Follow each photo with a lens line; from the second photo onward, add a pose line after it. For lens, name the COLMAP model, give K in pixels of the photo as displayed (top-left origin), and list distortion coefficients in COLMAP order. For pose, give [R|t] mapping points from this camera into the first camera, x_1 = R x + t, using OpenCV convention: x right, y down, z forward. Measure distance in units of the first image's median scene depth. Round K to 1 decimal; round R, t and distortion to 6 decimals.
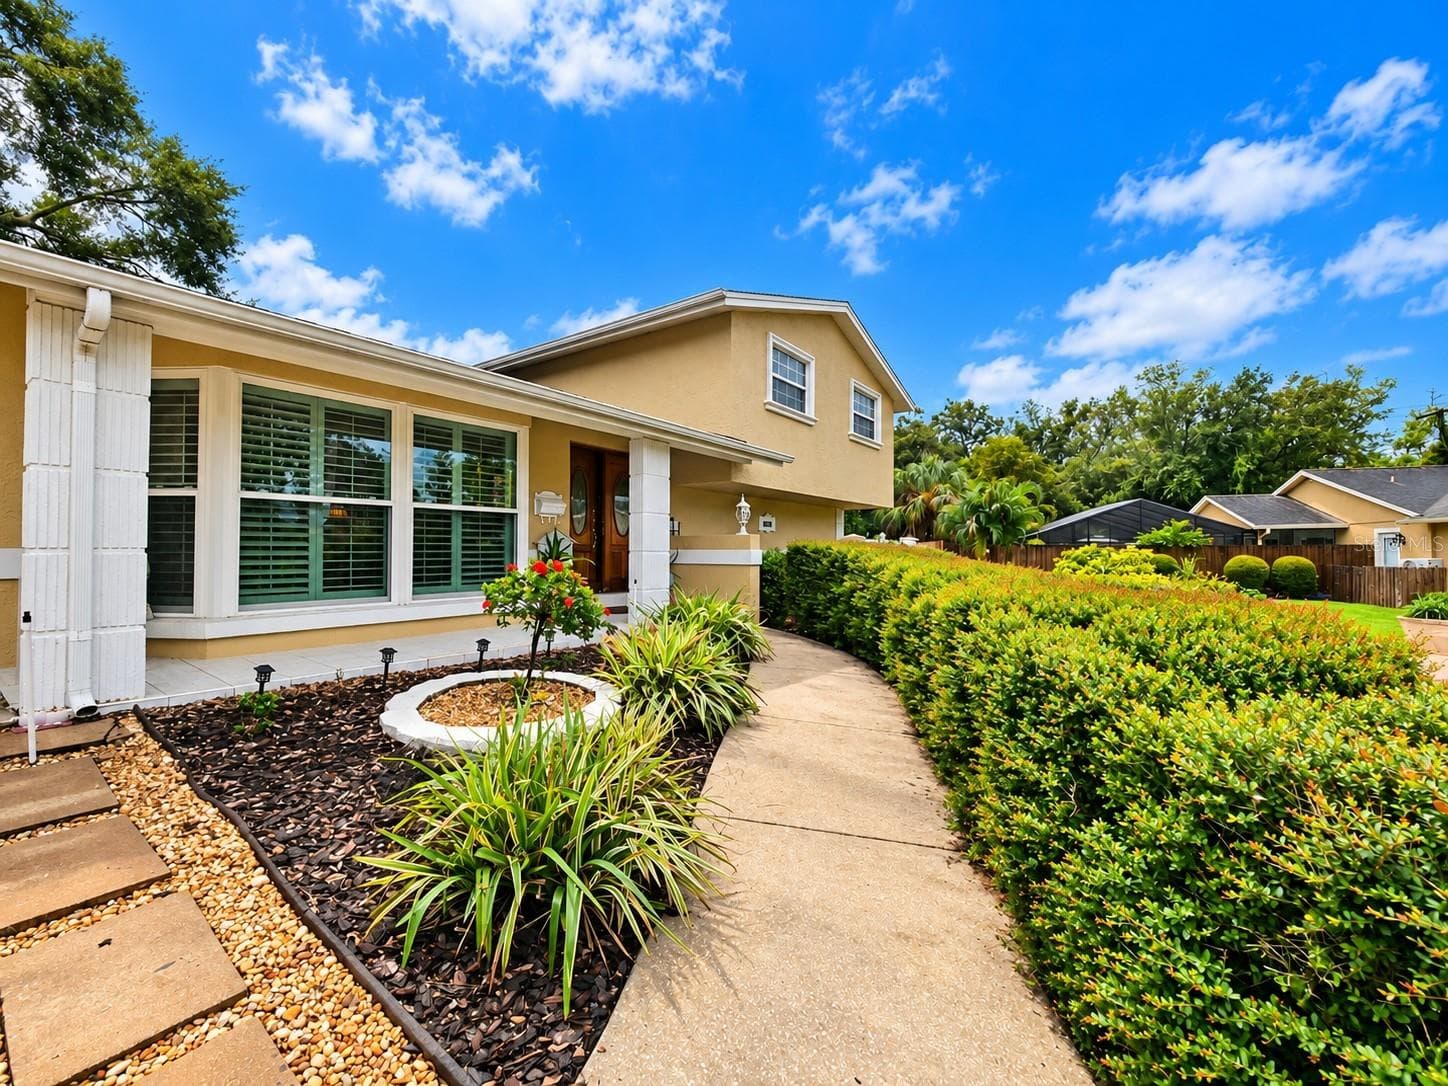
lens RADIAL K [[602.3, 0, 725.1], [0, 602.3, 540.1], [0, 0, 1]] dist [0.004310, 0.000110]
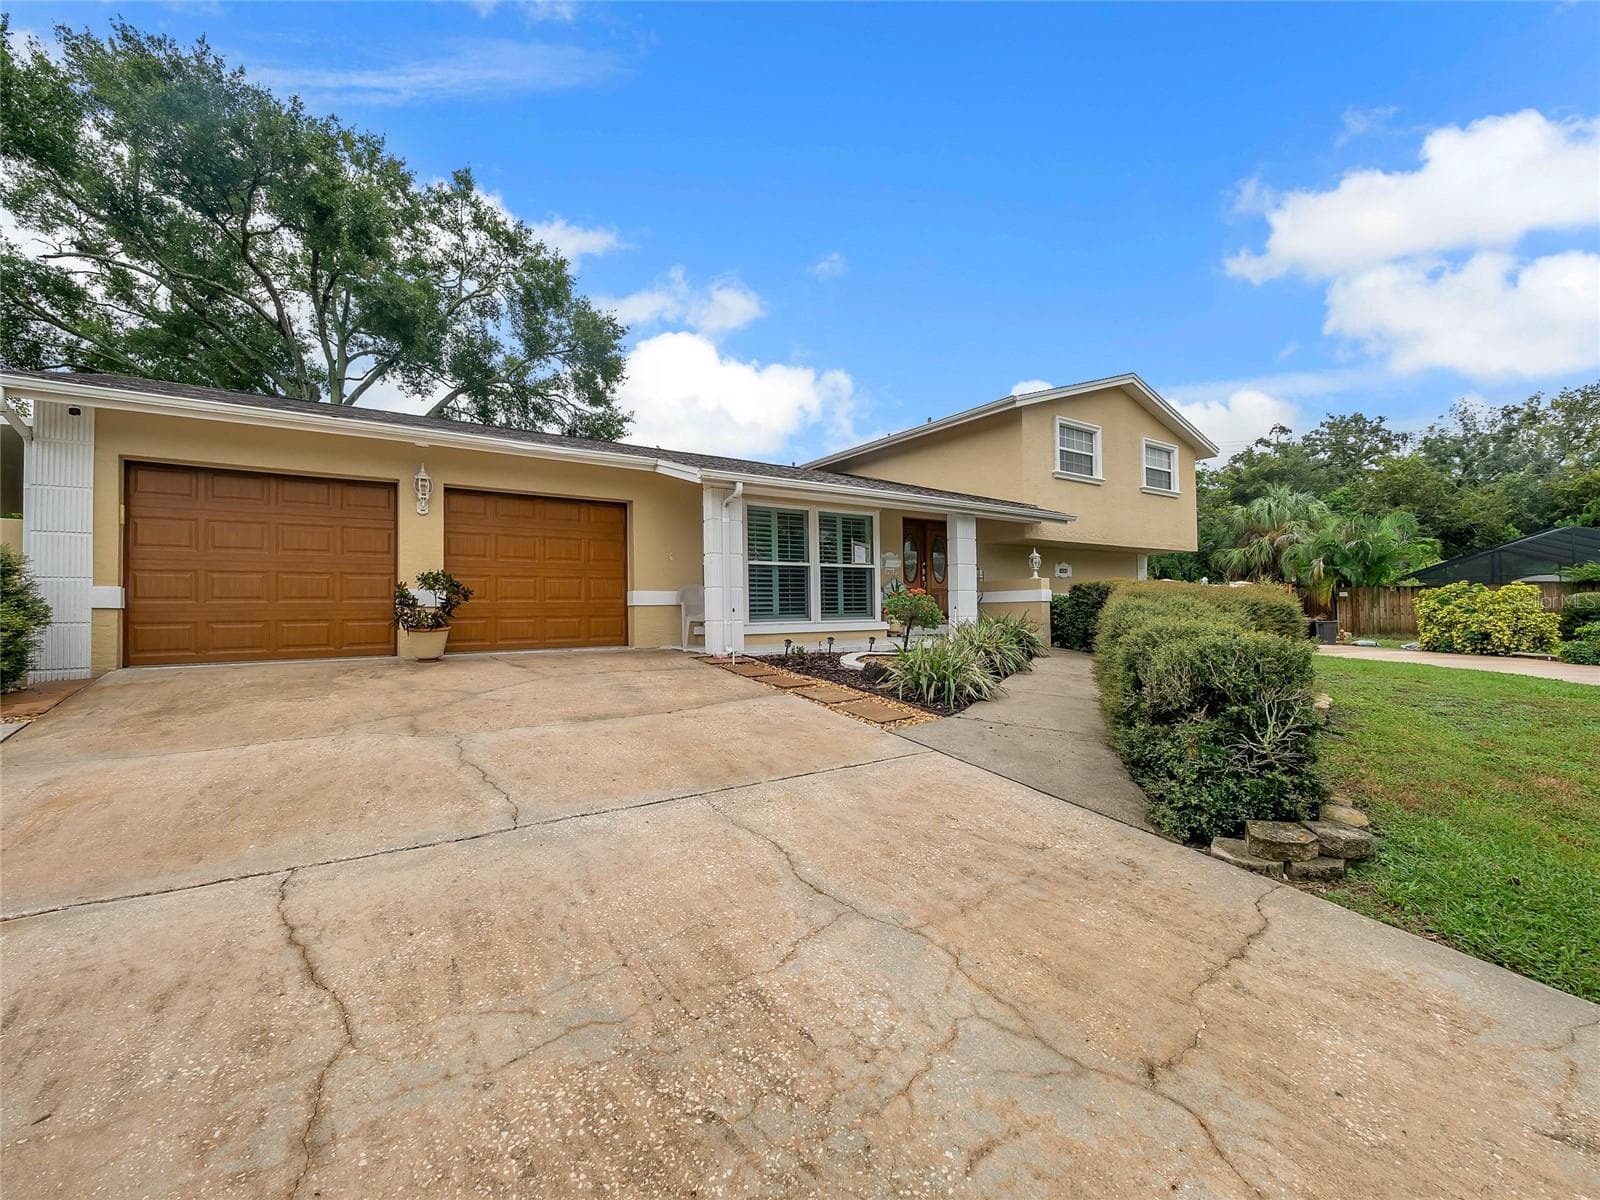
lens RADIAL K [[665.5, 0, 790.3], [0, 665.5, 593.9], [0, 0, 1]] dist [0.004310, 0.000110]
pose [[0.935390, -0.023594, -0.352831, 0.041408], [0.020787, 0.999715, -0.011745, 0.029553], [0.353007, 0.003652, 0.935614, -0.527670]]
